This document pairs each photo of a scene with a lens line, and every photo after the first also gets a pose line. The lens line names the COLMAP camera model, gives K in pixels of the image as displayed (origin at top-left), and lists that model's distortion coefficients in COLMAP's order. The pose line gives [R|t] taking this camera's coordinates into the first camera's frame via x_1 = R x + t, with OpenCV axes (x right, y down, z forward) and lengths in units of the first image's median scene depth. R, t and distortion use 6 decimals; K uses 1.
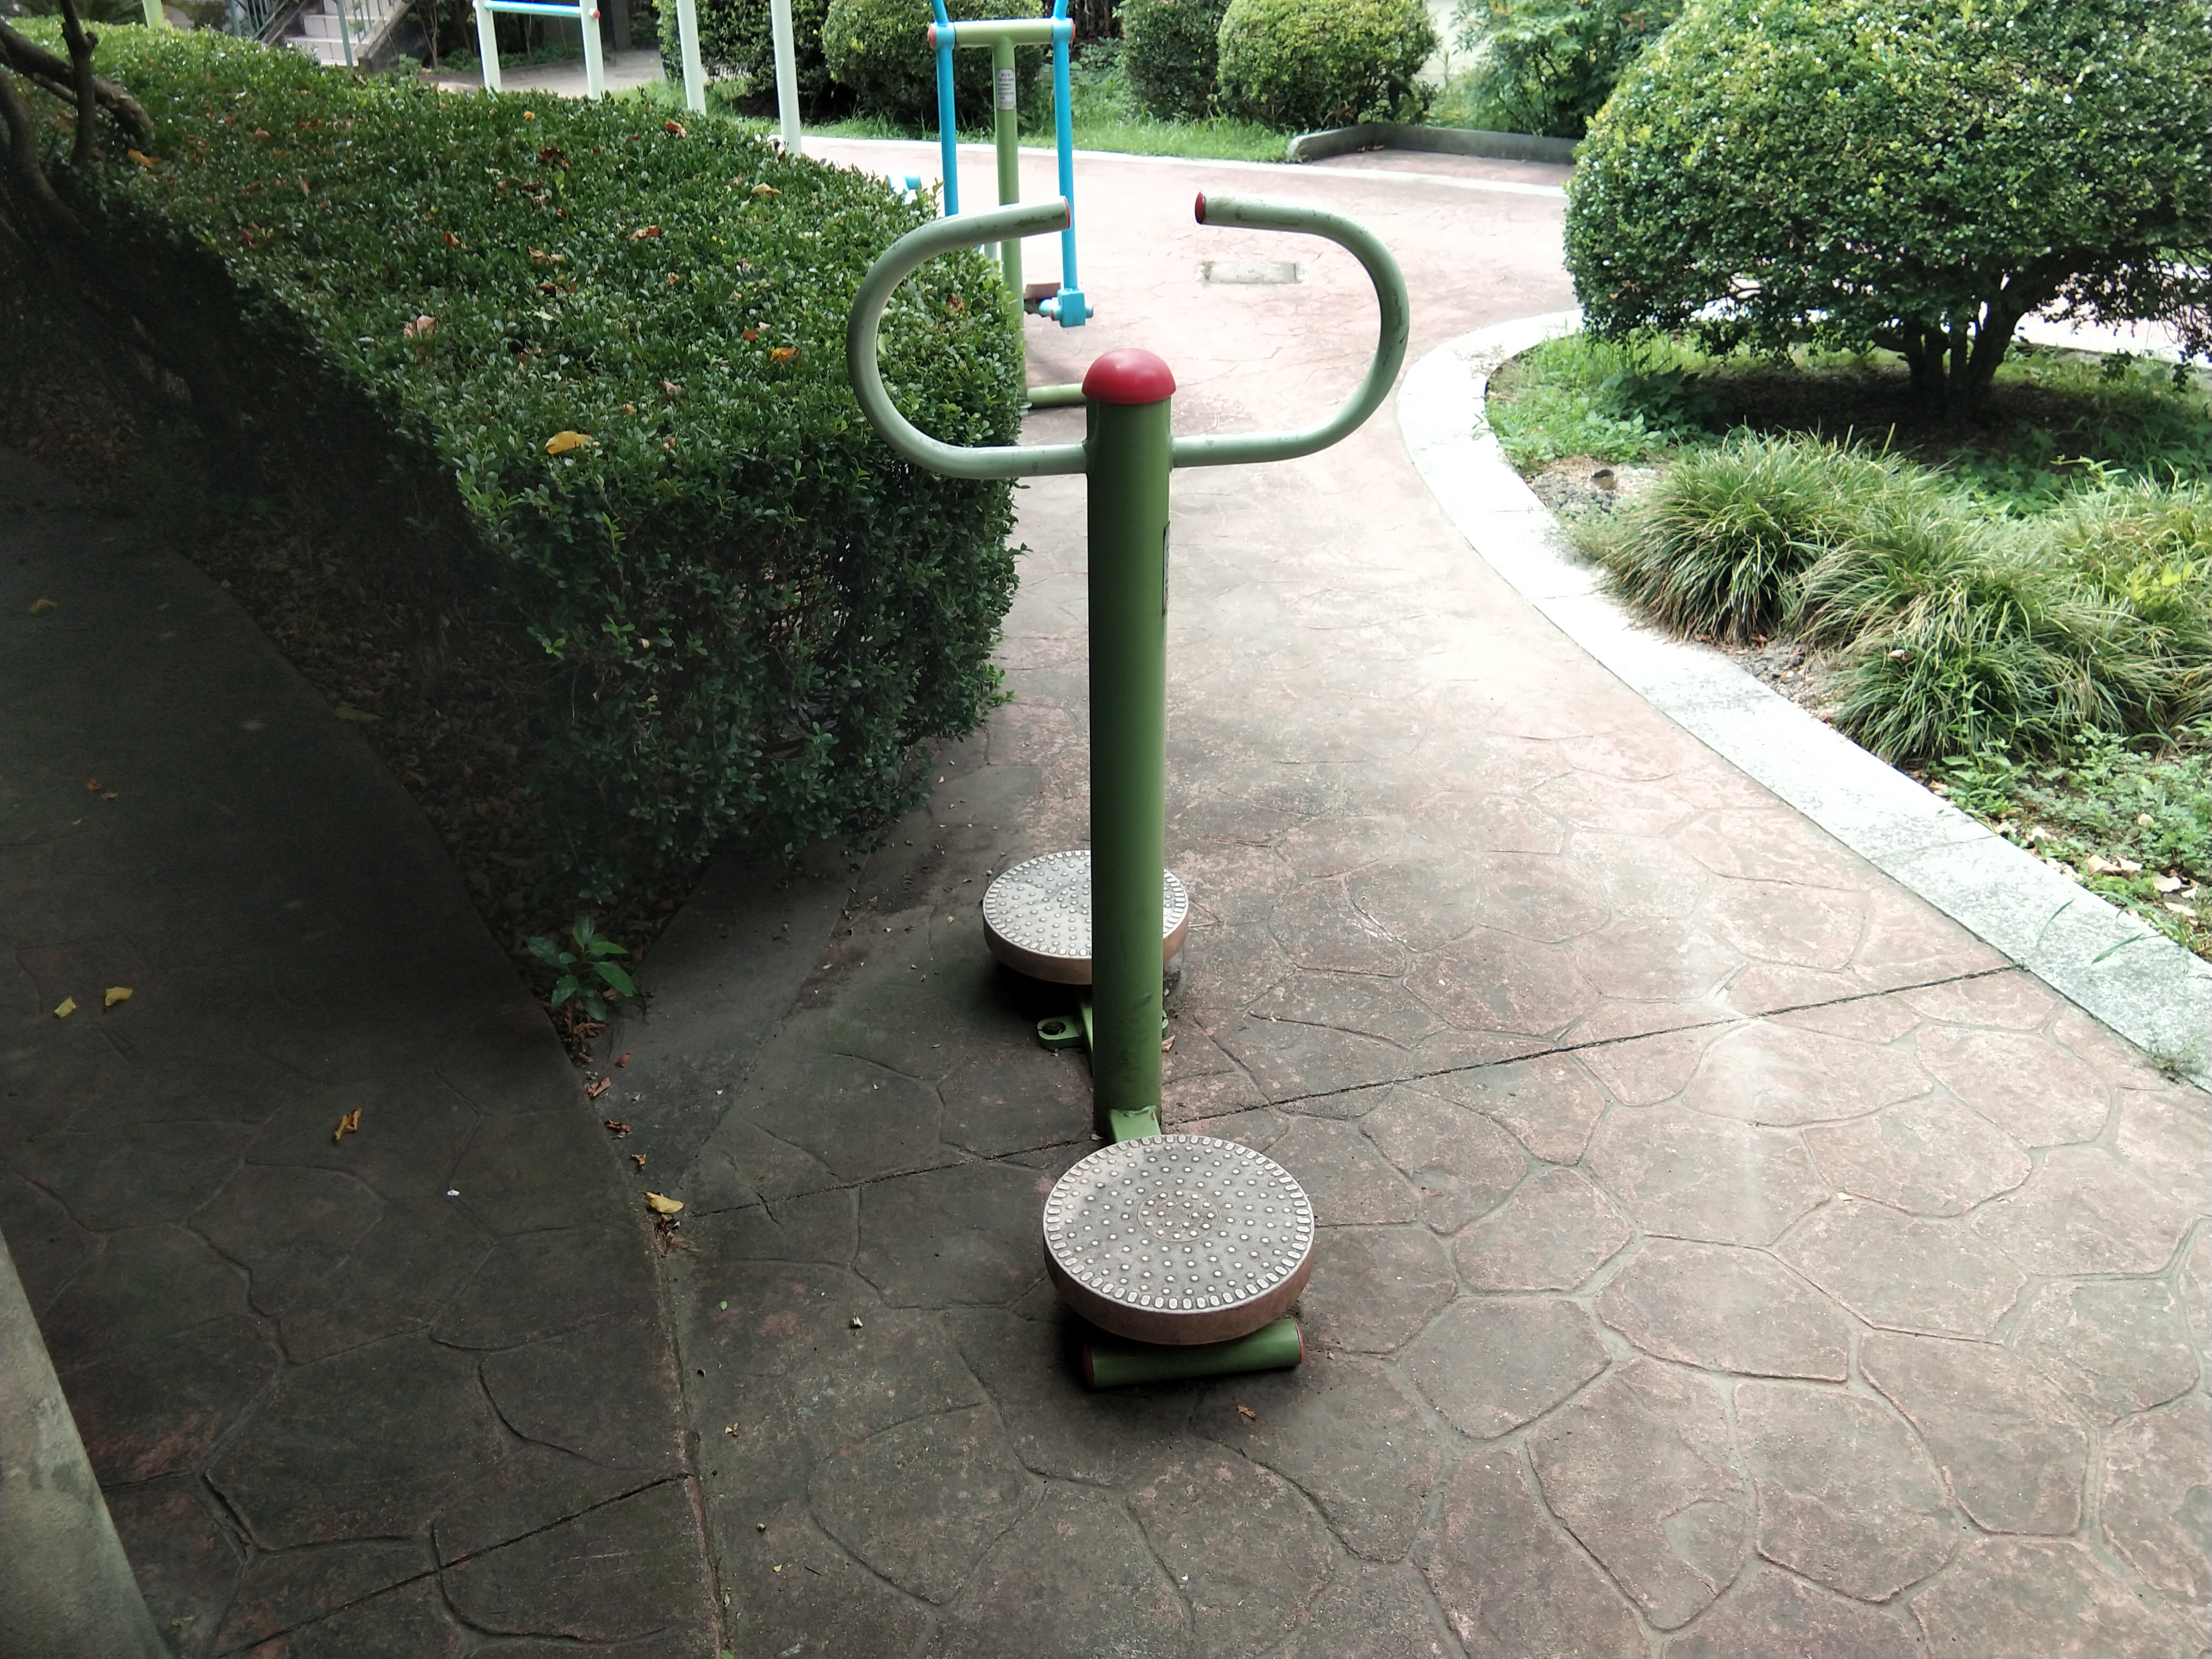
lens RADIAL K [[1766.0, 0, 1080.6], [0, 1766.0, 799.4], [0, 0, 1]] dist [0.126949, -0.178670]
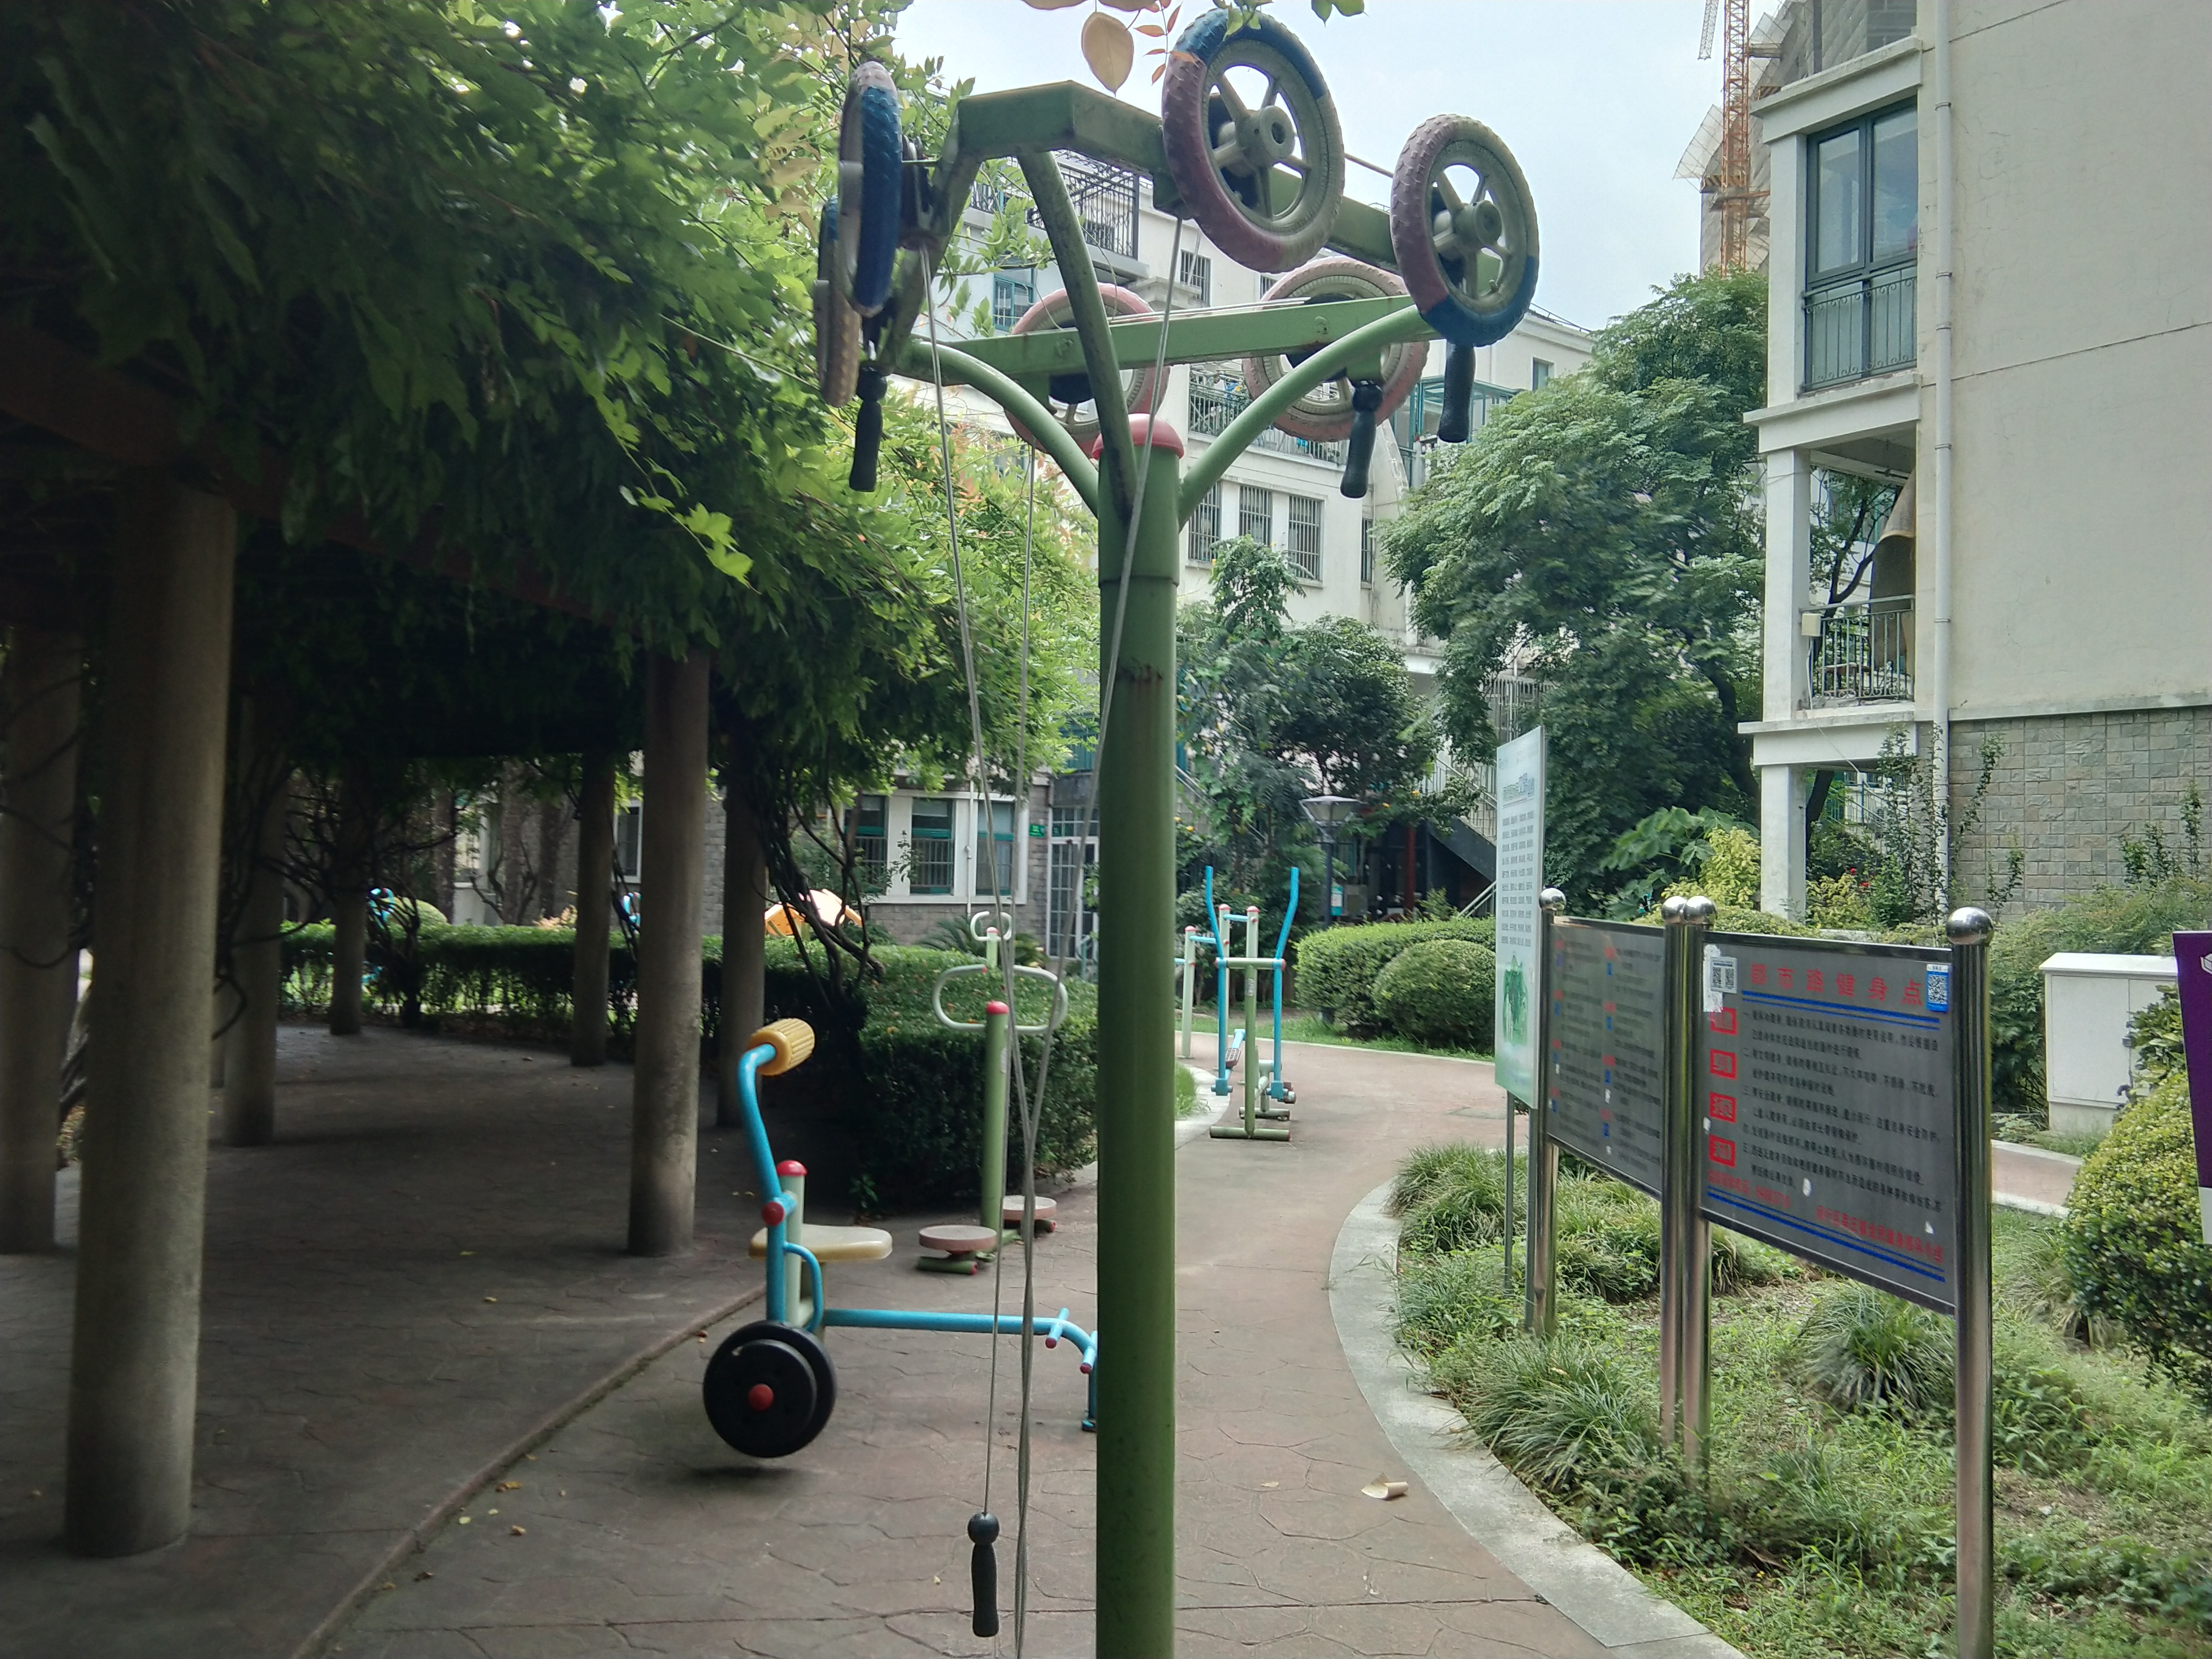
lens RADIAL K [[1766.0, 0, 1080.6], [0, 1766.0, 799.4], [0, 0, 1]] dist [0.126949, -0.178670]
pose [[0.890188, 0.005584, -0.455560, 0.366751], [-0.234009, 0.863549, -0.446680, 0.199513], [0.390904, 0.504234, 0.770027, -0.405960]]
